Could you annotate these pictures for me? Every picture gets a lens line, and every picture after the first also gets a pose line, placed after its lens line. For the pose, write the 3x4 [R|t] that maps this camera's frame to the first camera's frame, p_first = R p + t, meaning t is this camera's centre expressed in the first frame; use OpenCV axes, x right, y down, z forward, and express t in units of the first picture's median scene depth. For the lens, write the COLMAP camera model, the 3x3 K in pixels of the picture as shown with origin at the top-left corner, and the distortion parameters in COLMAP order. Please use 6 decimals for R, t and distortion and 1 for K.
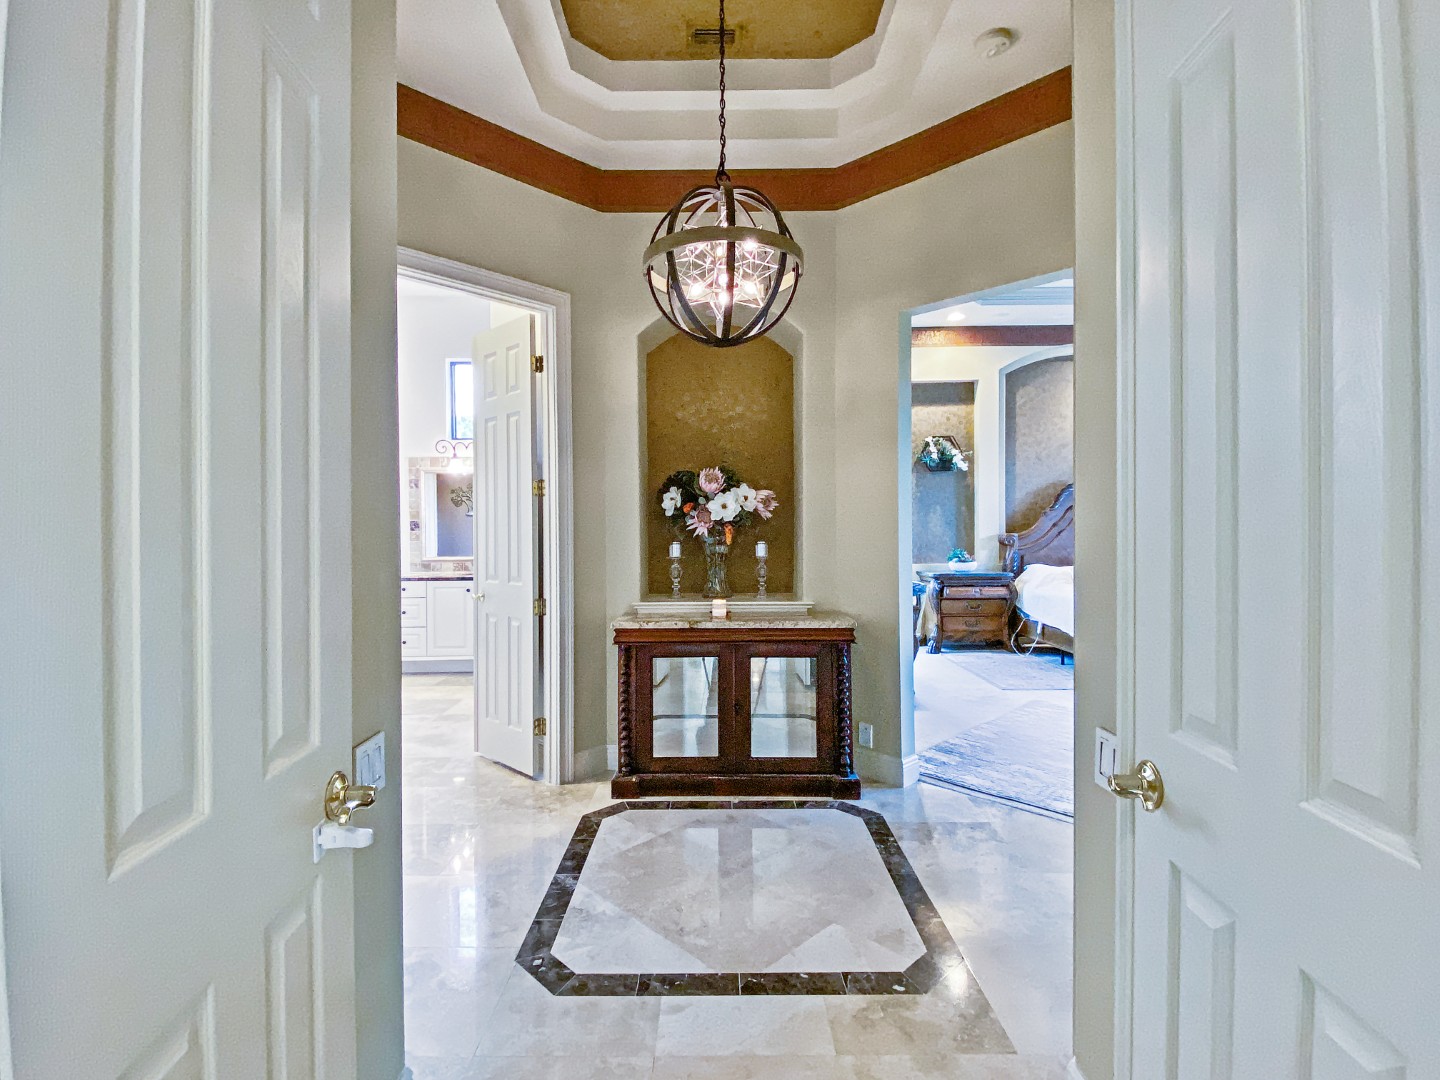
lens RADIAL K [[706.0, 0, 720.0], [0, 706.0, 534.8], [0, 0, 1]] dist [-0.000256, -0.004985]
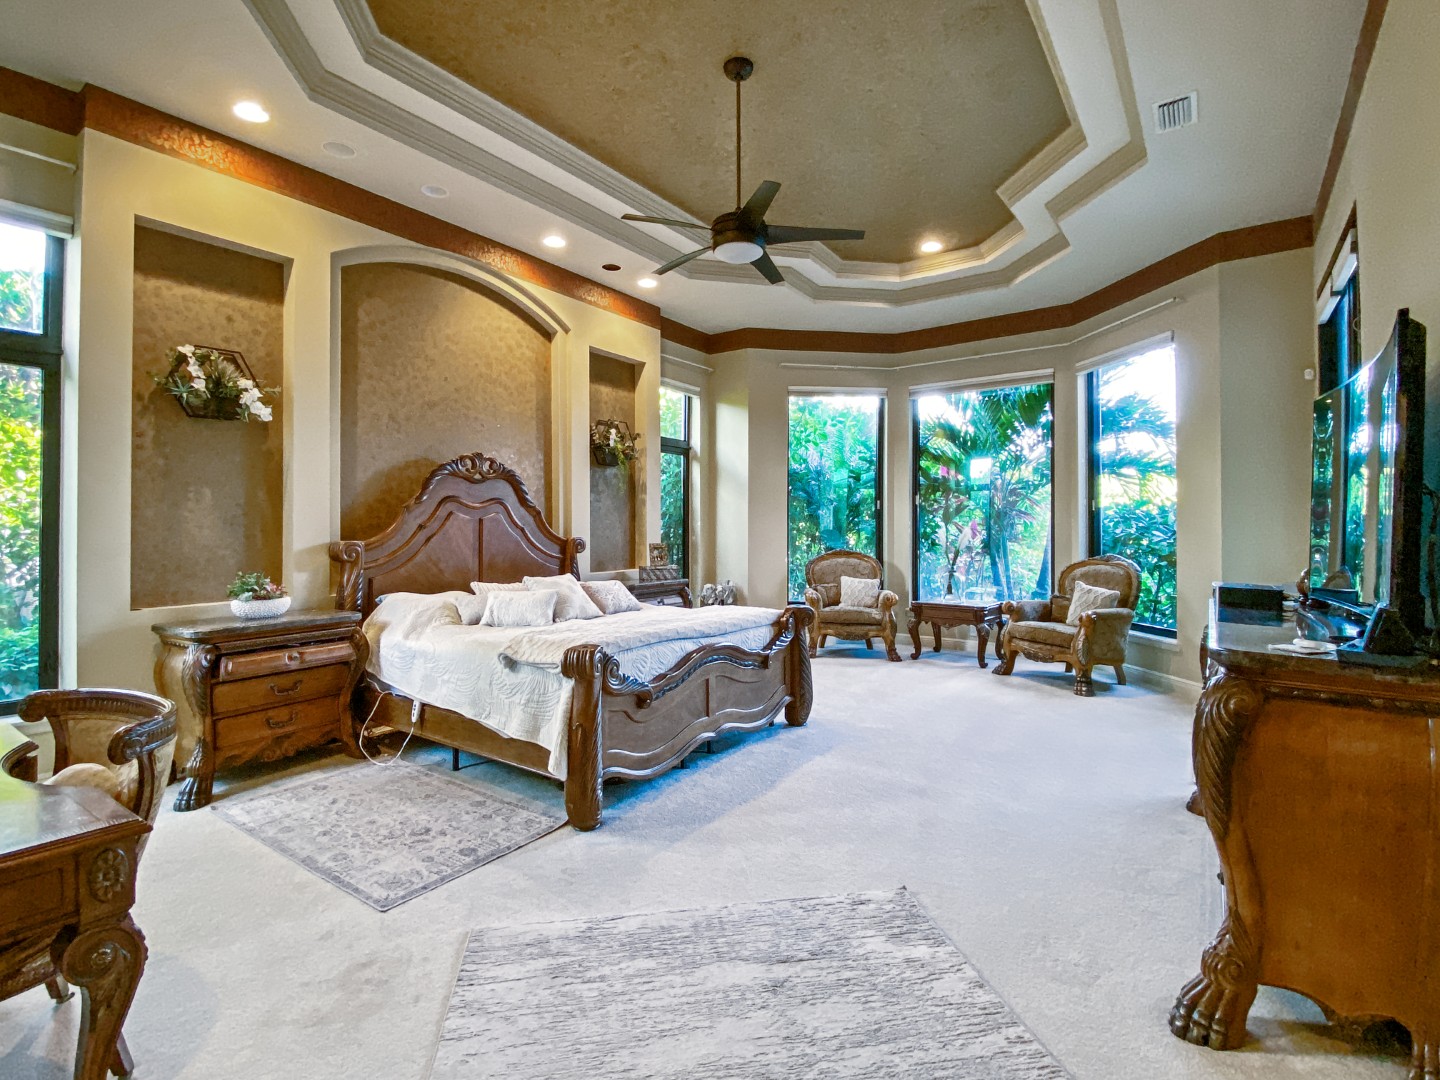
lens RADIAL K [[706.0, 0, 705.1], [0, 706.0, 519.7], [0, 0, 1]] dist [-0.000256, -0.004985]
pose [[0.587852, 0.013957, 0.808848, 0.115618], [-0.005952, 0.999899, -0.012927, -0.013576], [-0.808947, 0.002785, 0.587875, 0.427108]]
